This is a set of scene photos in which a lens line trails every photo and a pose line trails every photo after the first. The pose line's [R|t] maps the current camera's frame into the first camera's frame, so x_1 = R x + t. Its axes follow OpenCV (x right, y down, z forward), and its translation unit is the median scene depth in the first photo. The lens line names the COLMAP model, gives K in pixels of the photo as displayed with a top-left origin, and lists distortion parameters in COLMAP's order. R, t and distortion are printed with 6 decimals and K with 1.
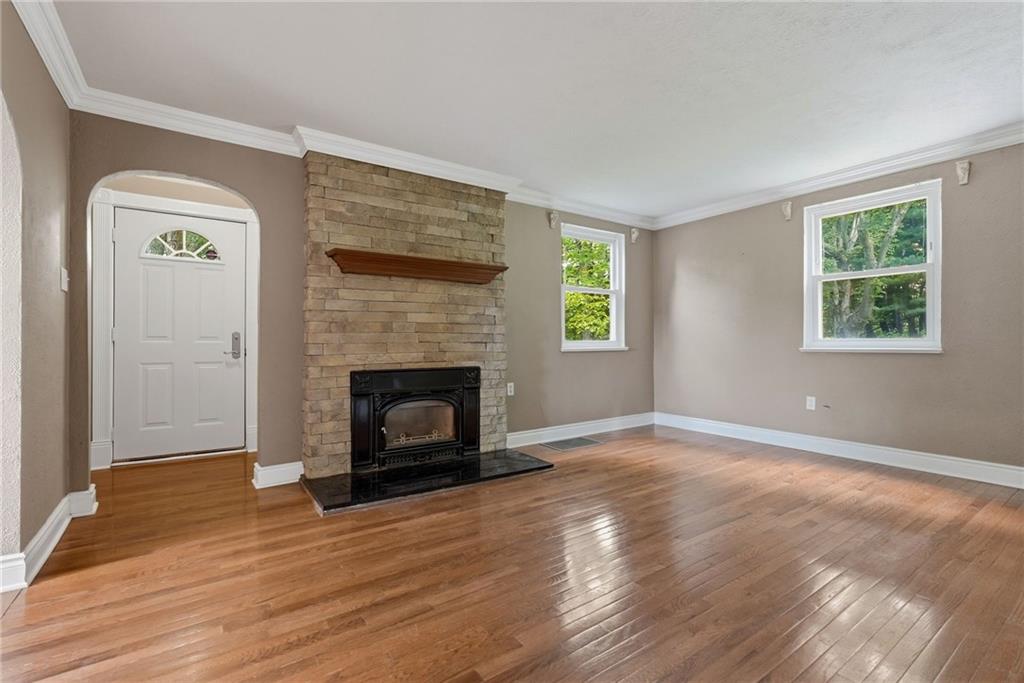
lens RADIAL K [[457.3, 0, 509.9], [0, 457.3, 341.1], [0, 0, 1]] dist [-0.001487, 0.000721]
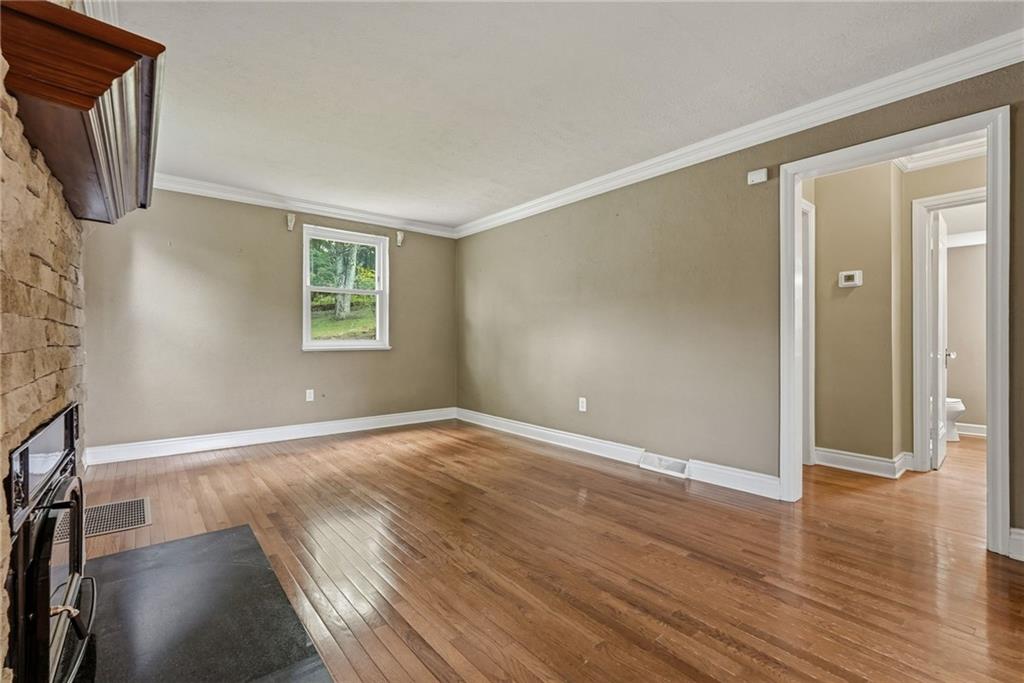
lens RADIAL K [[457.3, 0, 509.9], [0, 457.3, 341.1], [0, 0, 1]] dist [-0.001487, 0.000721]
pose [[-0.084234, -0.000672, 0.996446, -0.656777], [0.000848, 0.999999, 0.000746, -0.002398], [-0.996446, 0.000907, -0.084234, 0.726002]]
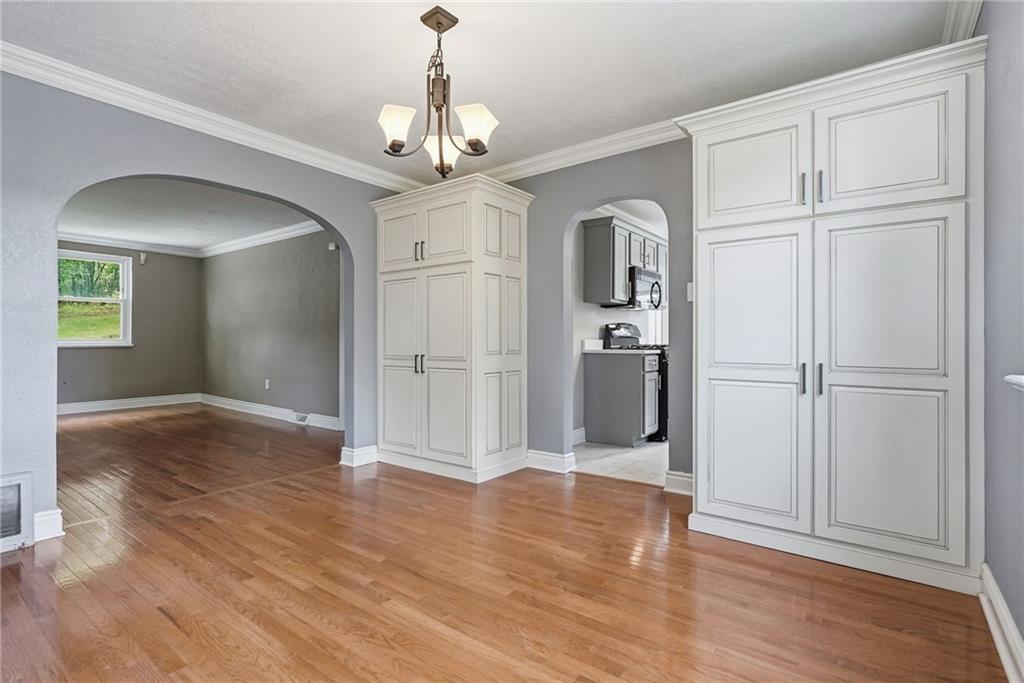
lens RADIAL K [[495.1, 0, 512.8], [0, 495.1, 342.0], [0, 0, 1]] dist [-0.000099, 0.000556]
pose [[-0.302828, -0.004502, 0.953035, -1.591184], [-0.001246, 0.999990, 0.004328, -0.003891], [-0.953045, 0.000123, -0.302830, 0.088759]]
